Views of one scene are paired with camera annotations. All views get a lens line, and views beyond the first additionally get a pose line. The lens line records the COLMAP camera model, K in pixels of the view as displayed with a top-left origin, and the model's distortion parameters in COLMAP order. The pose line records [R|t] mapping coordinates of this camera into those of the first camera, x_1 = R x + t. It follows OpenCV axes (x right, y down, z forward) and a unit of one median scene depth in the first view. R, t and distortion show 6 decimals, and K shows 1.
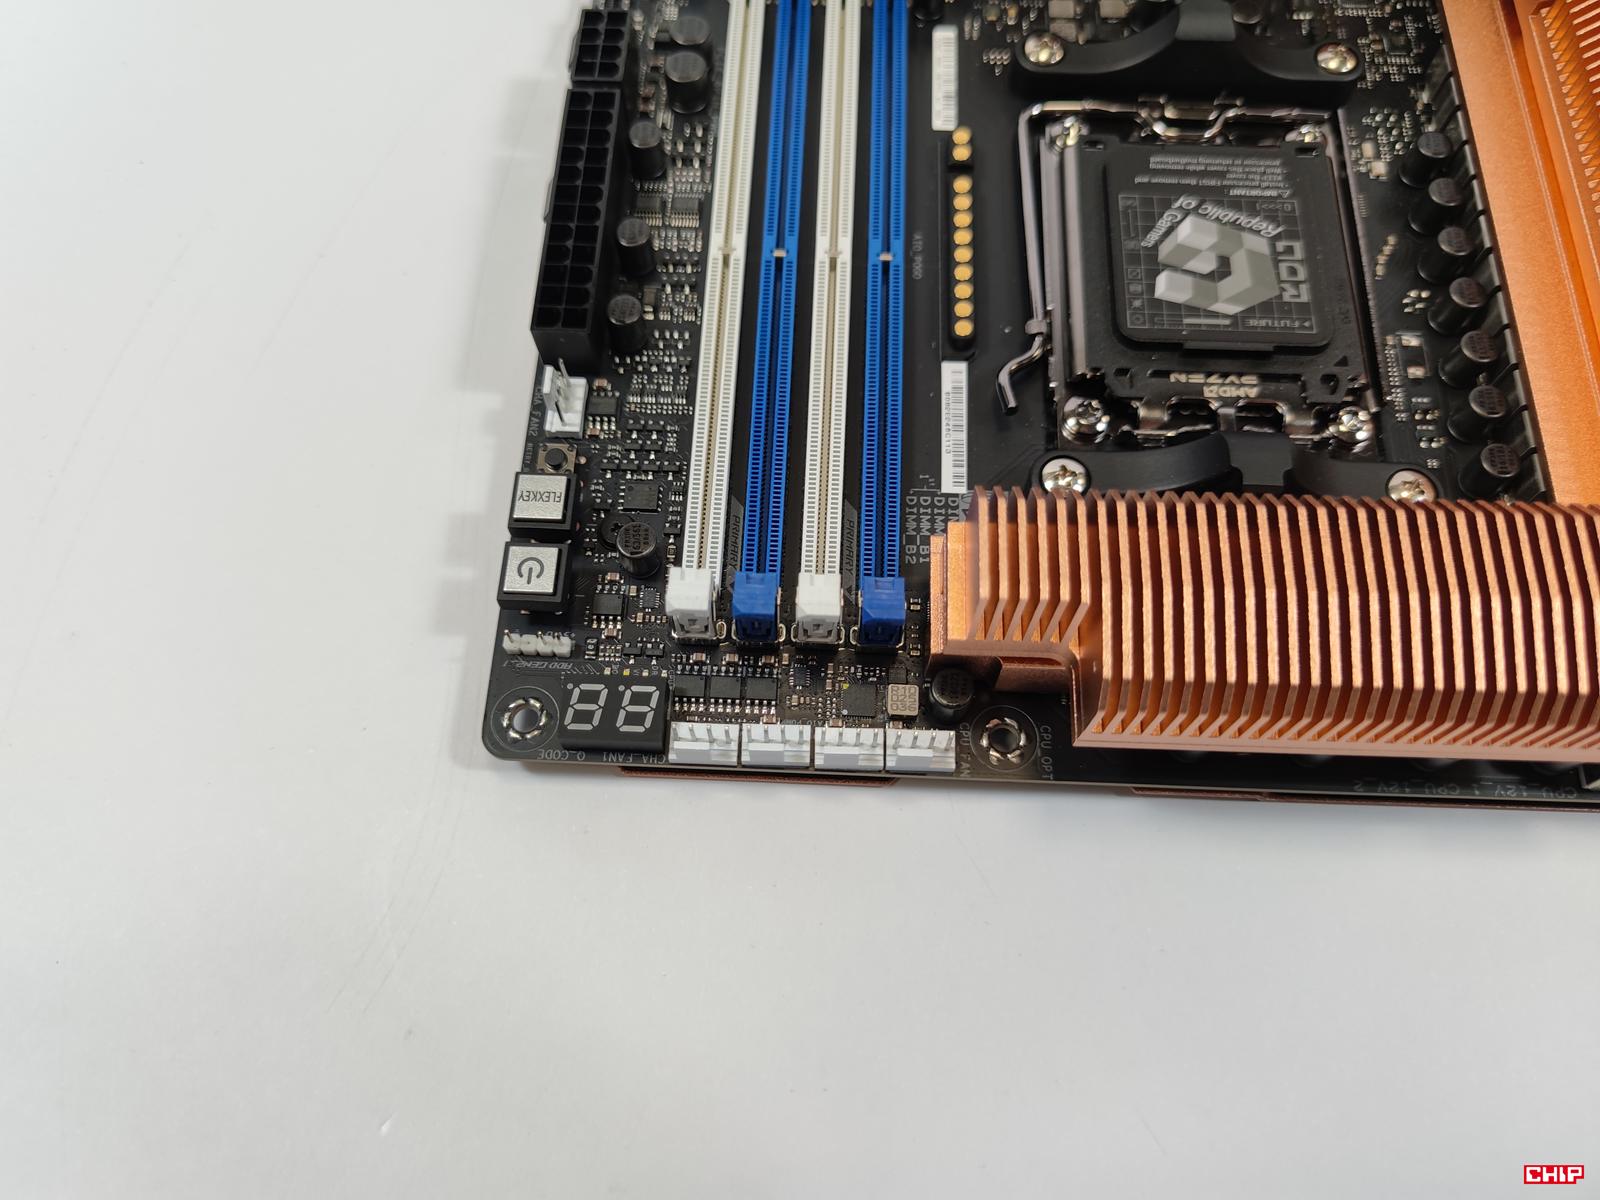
lens RADIAL K [[1219.7, 0, 798.2], [0, 1219.7, 592.1], [0, 0, 1]] dist [0.009204, -0.065276]
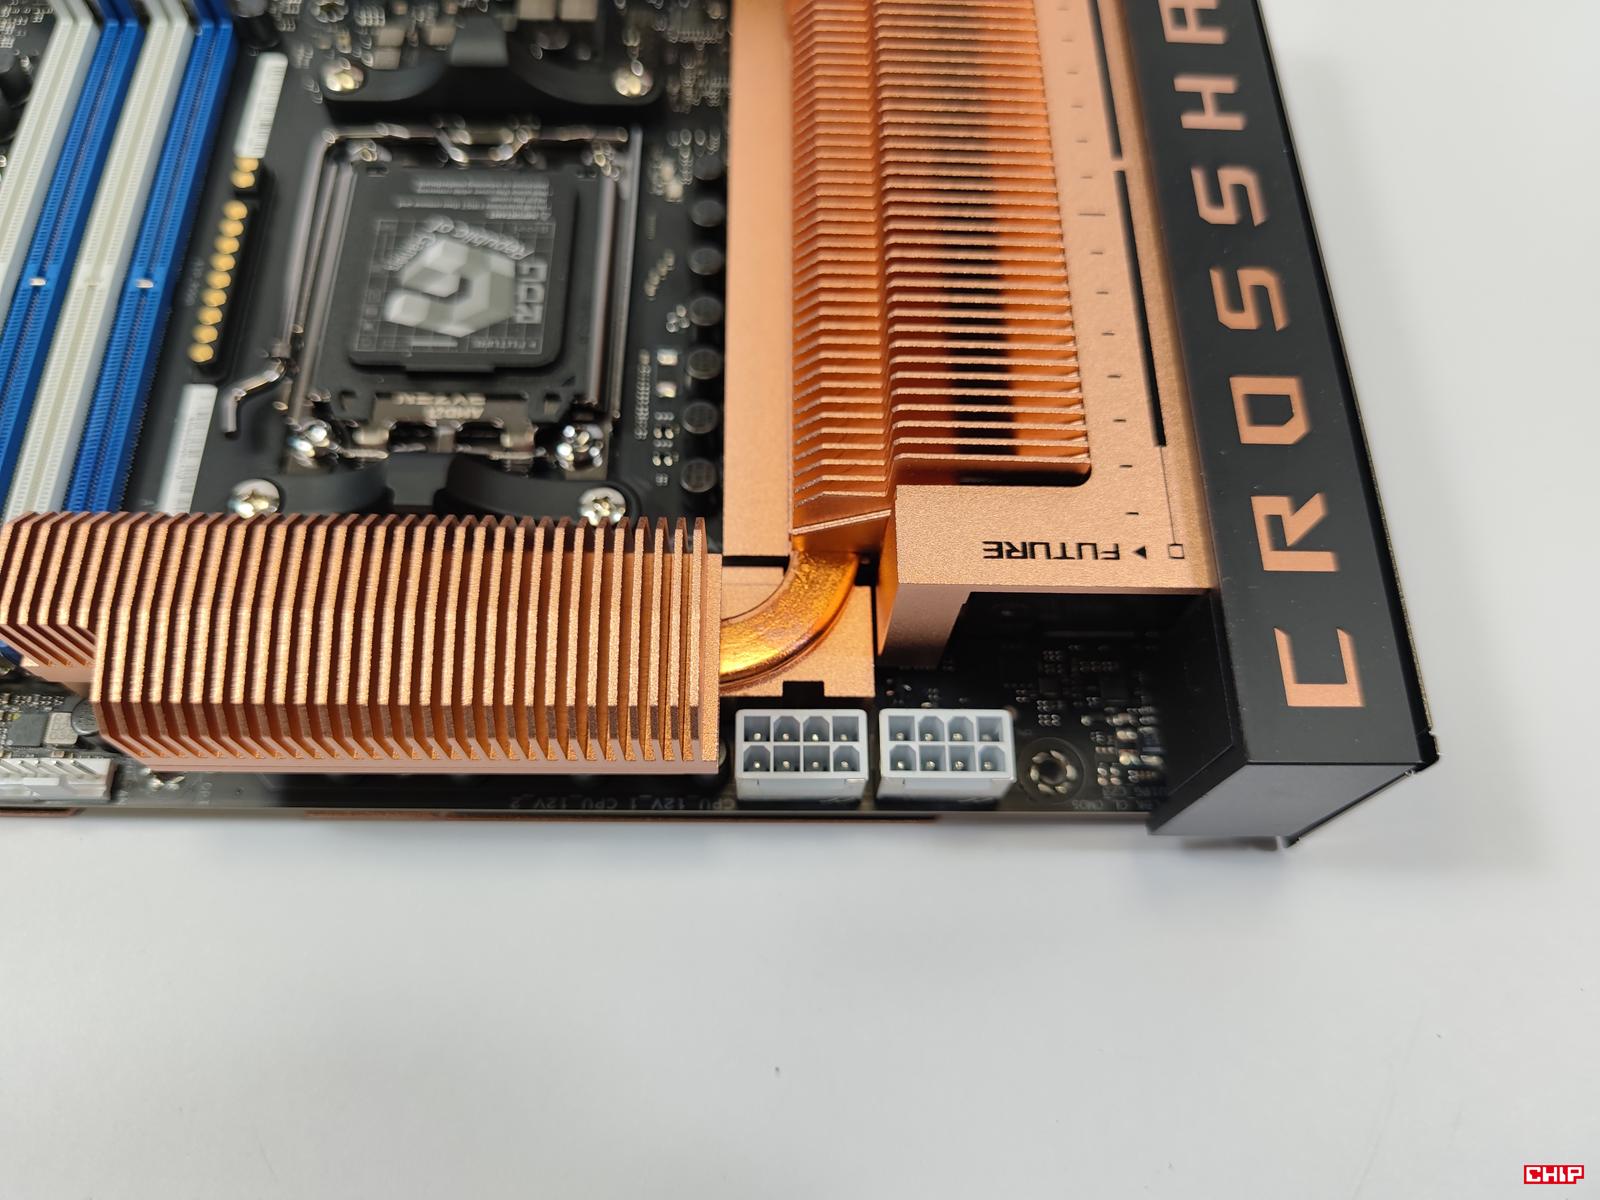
lens RADIAL K [[1219.7, 0, 807.6], [0, 1219.7, 606.1], [0, 0, 1]] dist [0.009204, -0.065276]
pose [[0.997357, -0.024647, 0.068355, 0.557798], [0.025978, 0.999488, -0.018655, 0.020143], [-0.067860, 0.020382, 0.997487, -0.014672]]
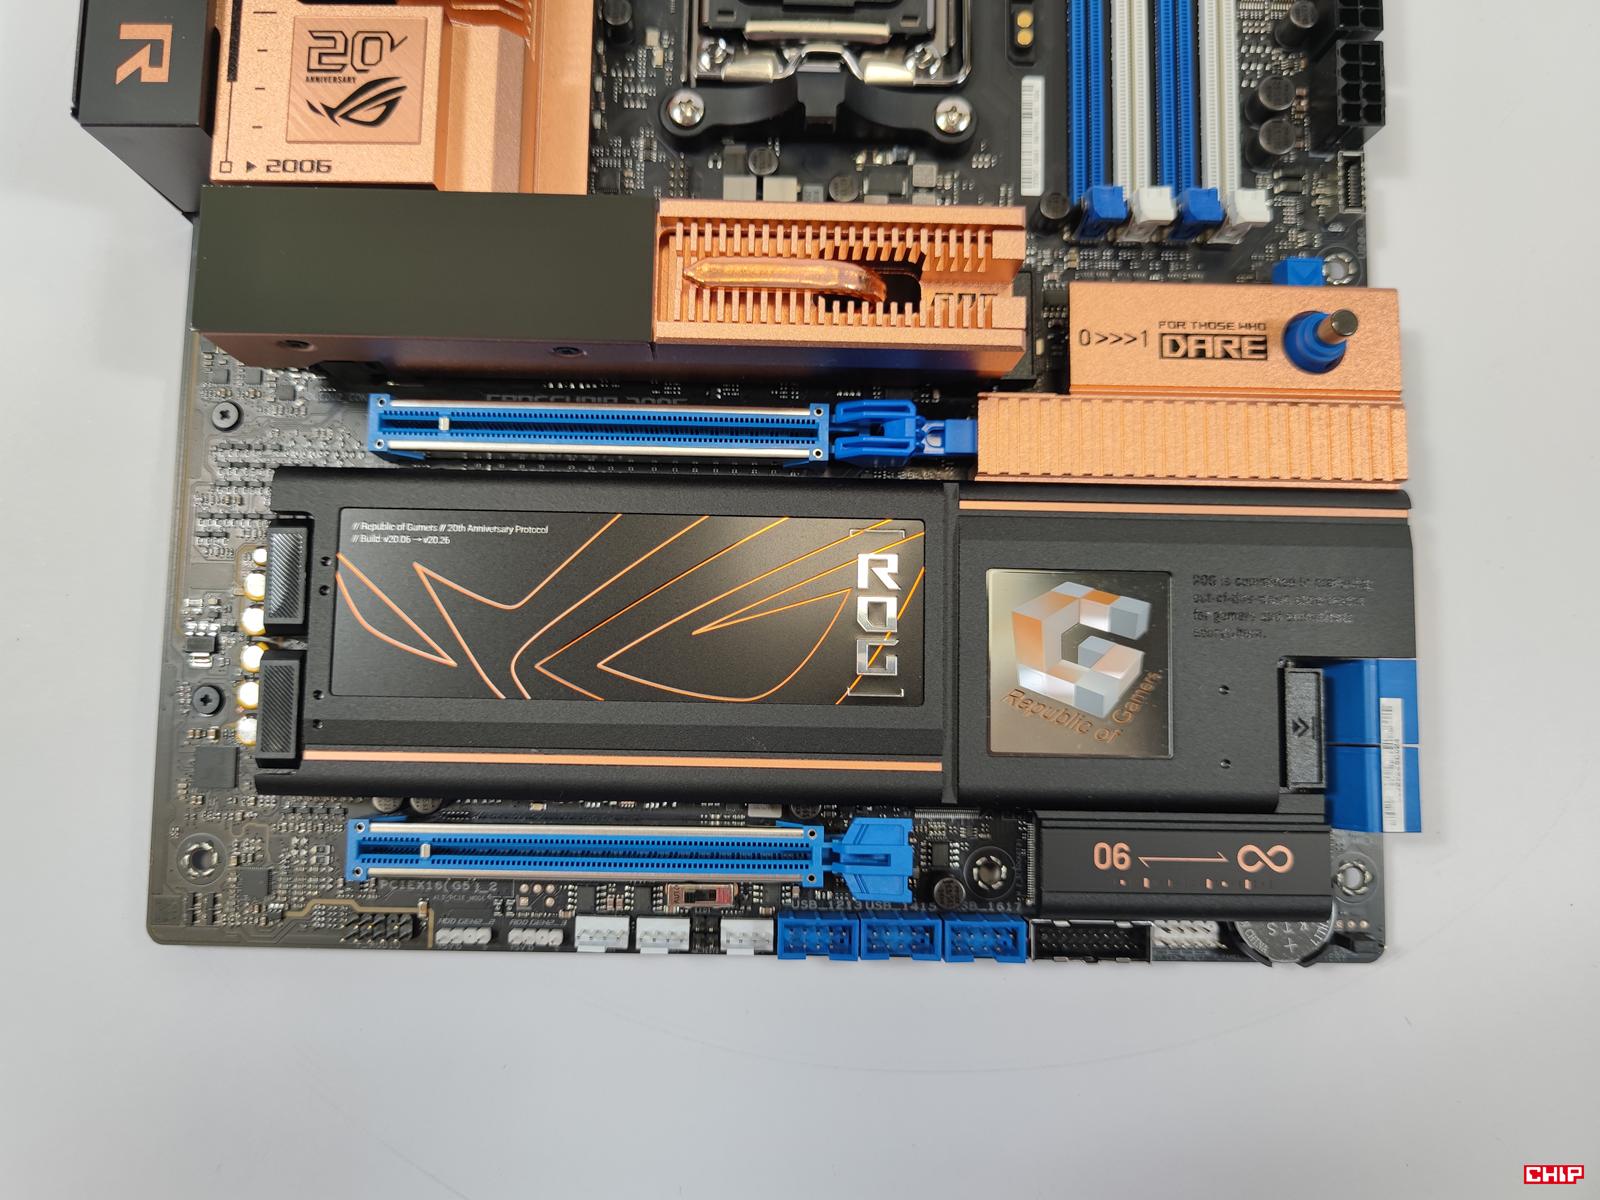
lens RADIAL K [[1219.7, 0, 781.1], [0, 1219.7, 595.4], [0, 0, 1]] dist [0.009204, -0.065276]
pose [[-0.999750, 0.022024, -0.003741, 0.407927], [-0.021279, -0.887889, 0.459566, -1.466382], [0.006800, 0.459530, 0.888136, 0.246817]]
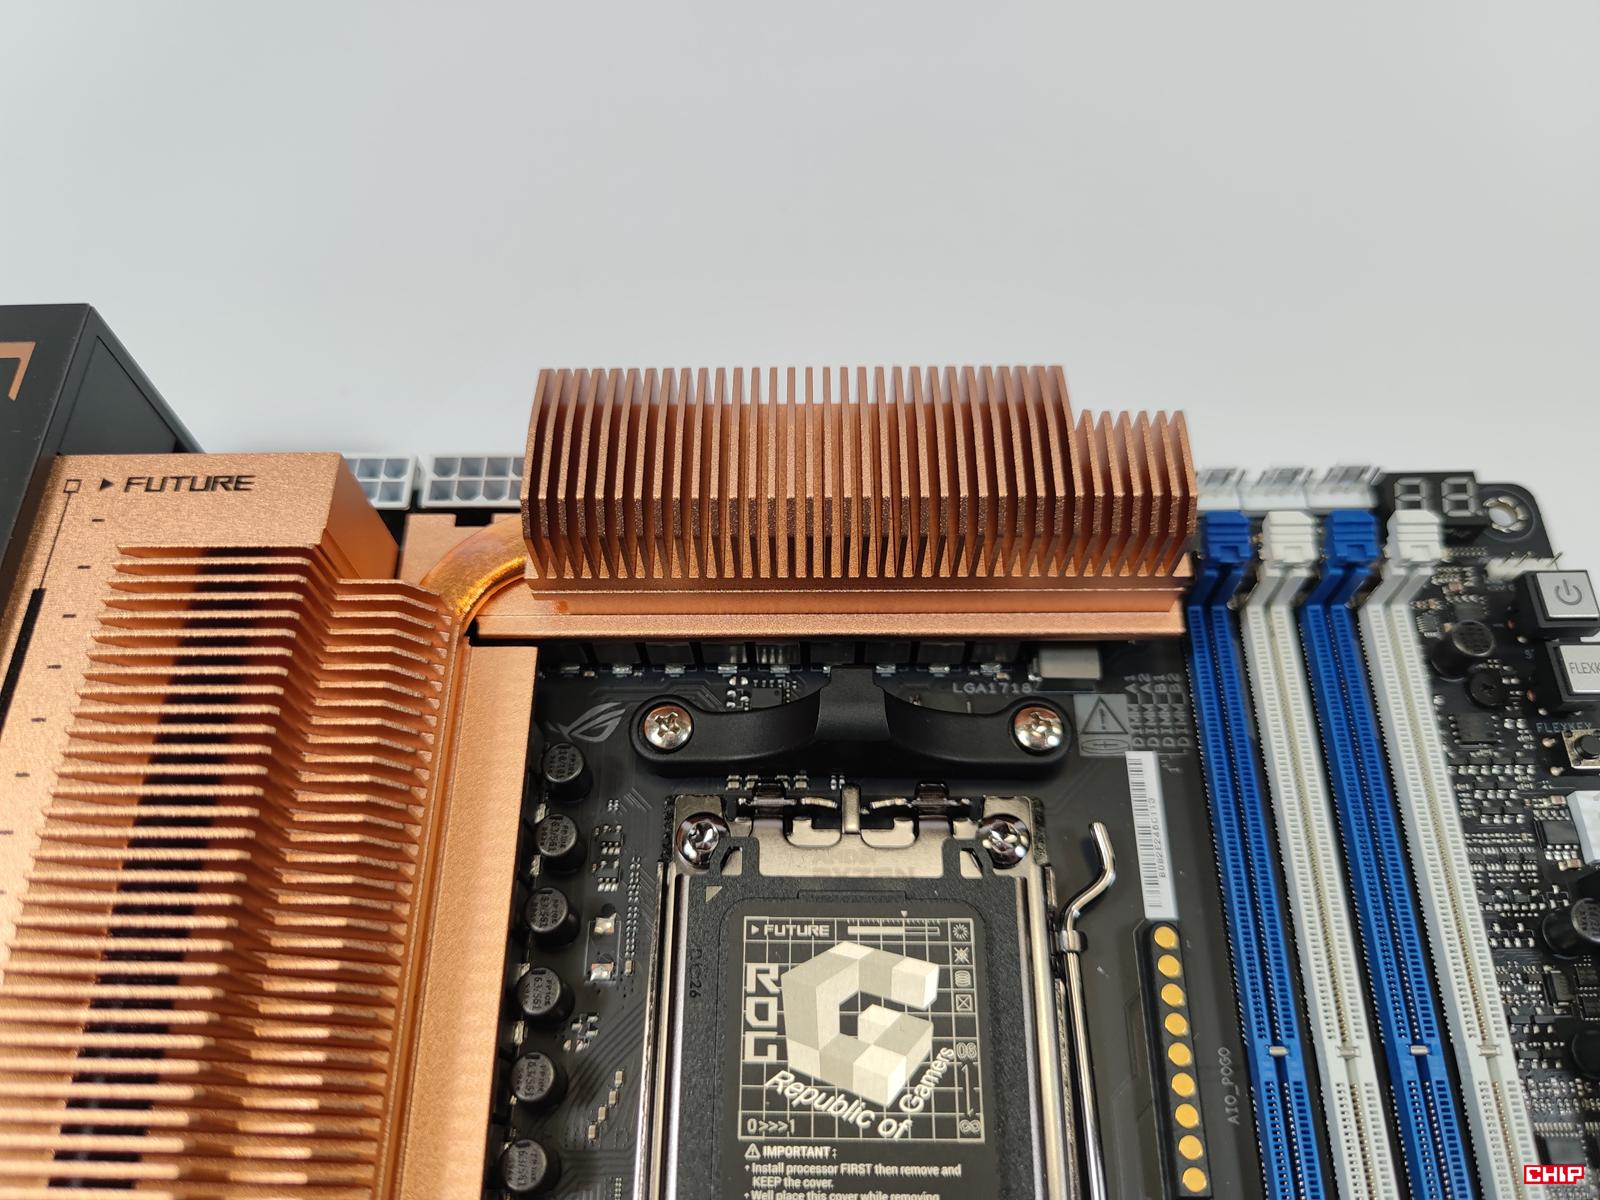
lens RADIAL K [[1219.7, 0, 785.2], [0, 1219.7, 610.9], [0, 0, 1]] dist [0.009204, -0.065276]
pose [[-0.998983, 0.043478, 0.011982, 0.370014], [-0.019248, -0.651305, 0.758572, -0.686928], [0.040786, 0.757569, 0.651479, 0.299710]]
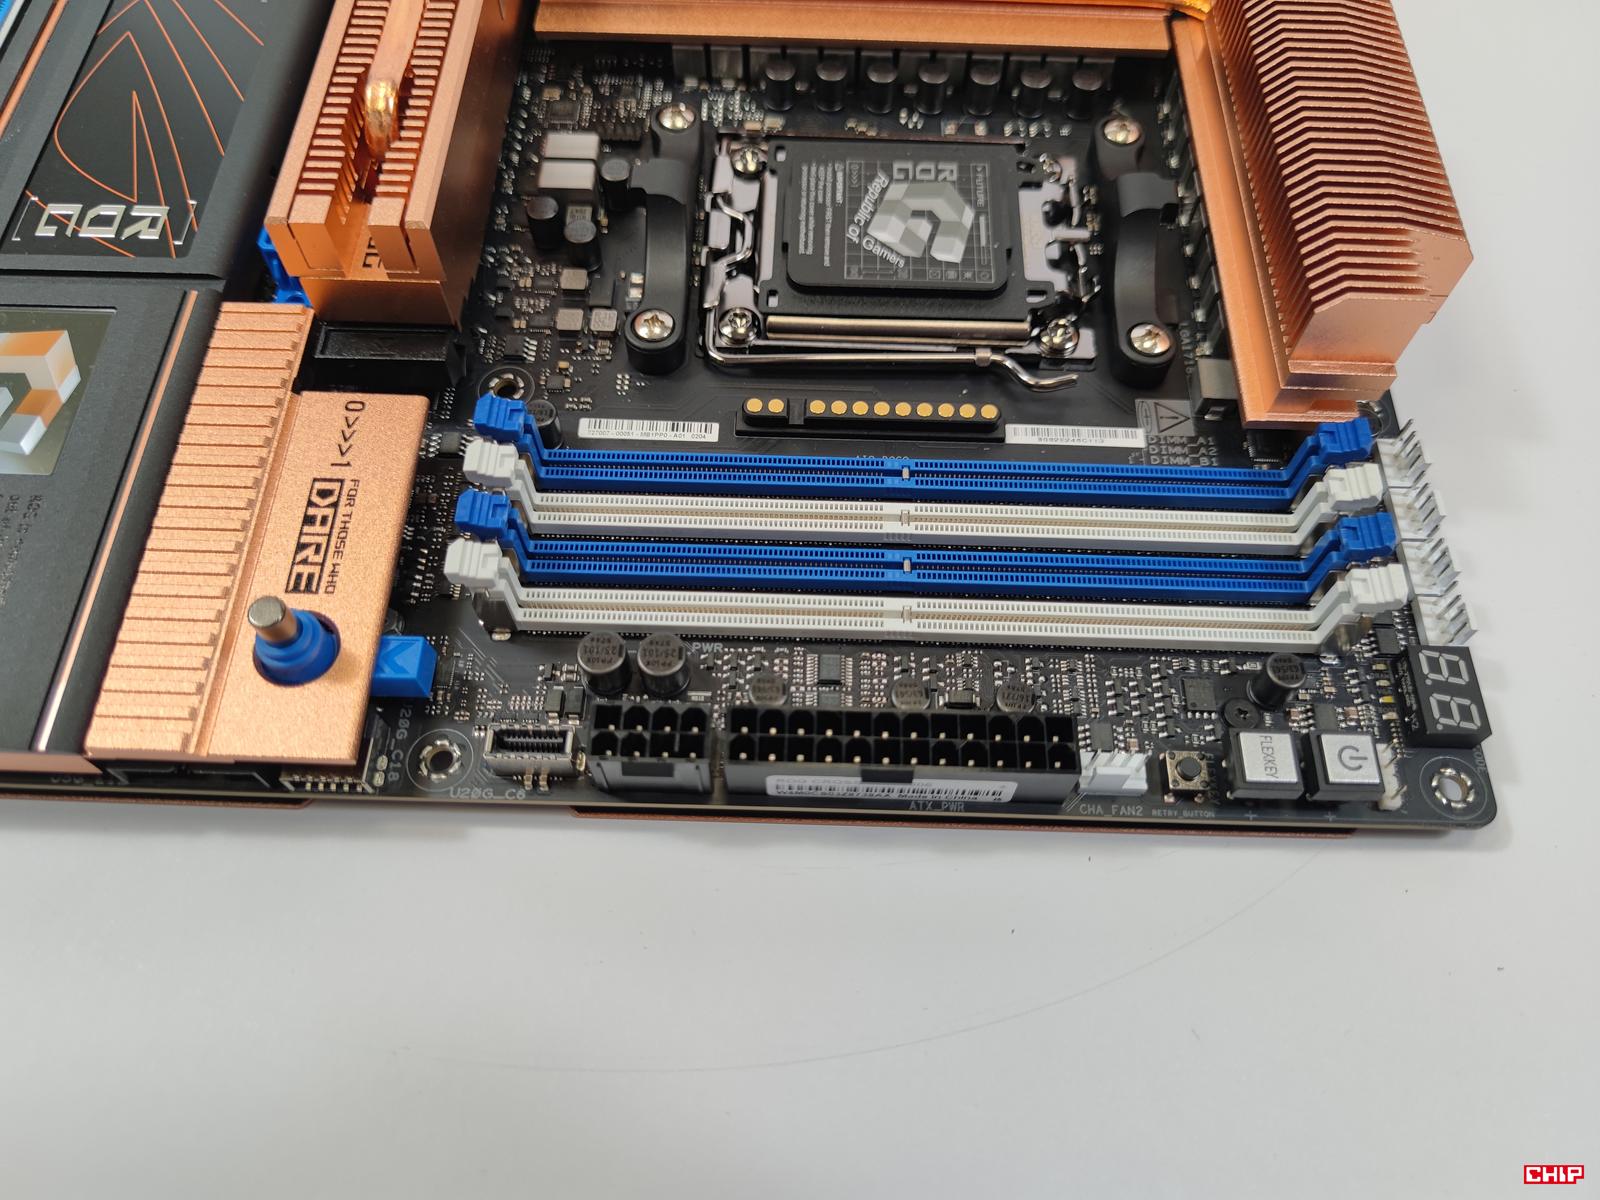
lens RADIAL K [[1219.7, 0, 793.7], [0, 1219.7, 611.4], [0, 0, 1]] dist [0.009204, -0.065276]
pose [[-0.011479, -0.880317, 0.474247, -0.514799], [0.920992, 0.175393, 0.347865, -0.710227], [-0.389411, 0.440771, 0.808752, 0.291921]]
